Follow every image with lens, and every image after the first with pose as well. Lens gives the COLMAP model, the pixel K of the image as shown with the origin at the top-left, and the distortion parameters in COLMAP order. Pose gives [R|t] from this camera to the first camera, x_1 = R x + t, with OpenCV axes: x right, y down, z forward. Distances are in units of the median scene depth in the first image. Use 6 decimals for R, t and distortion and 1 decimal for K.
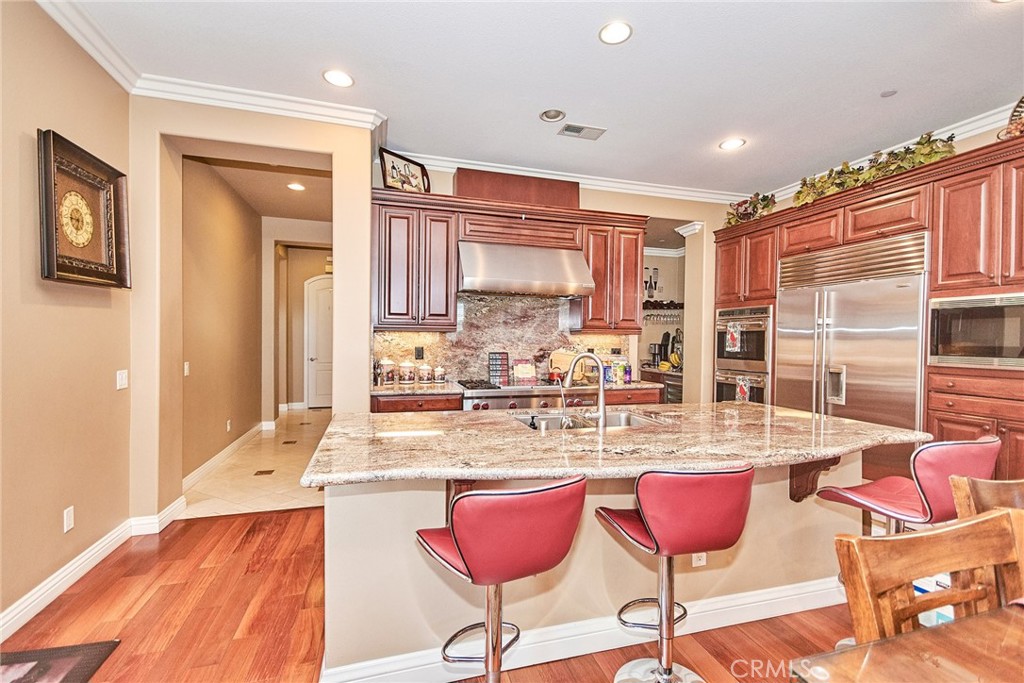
lens RADIAL K [[442.0, 0, 512.0], [0, 442.0, 341.5], [0, 0, 1]] dist [0.016982, 0.000096]
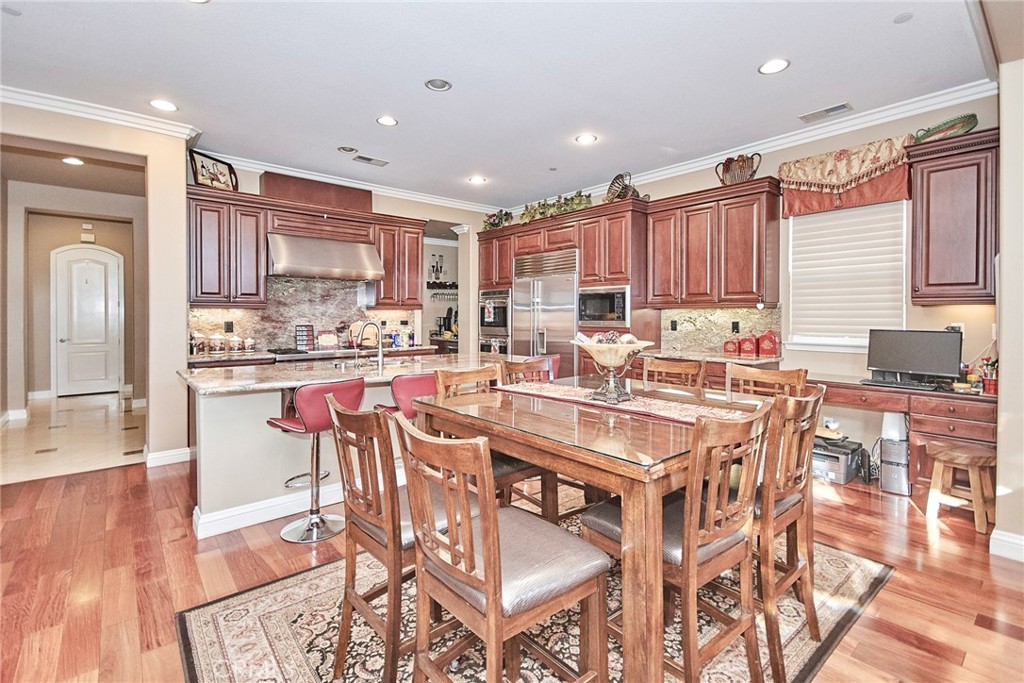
lens RADIAL K [[464.3, 0, 514.2], [0, 464.3, 319.3], [0, 0, 1]] dist [0.004589, 0.000311]
pose [[0.913575, -0.015428, 0.406378, -0.022974], [0.013763, 0.999881, 0.007019, 0.007968], [-0.406438, -0.000820, 0.913678, -0.400265]]
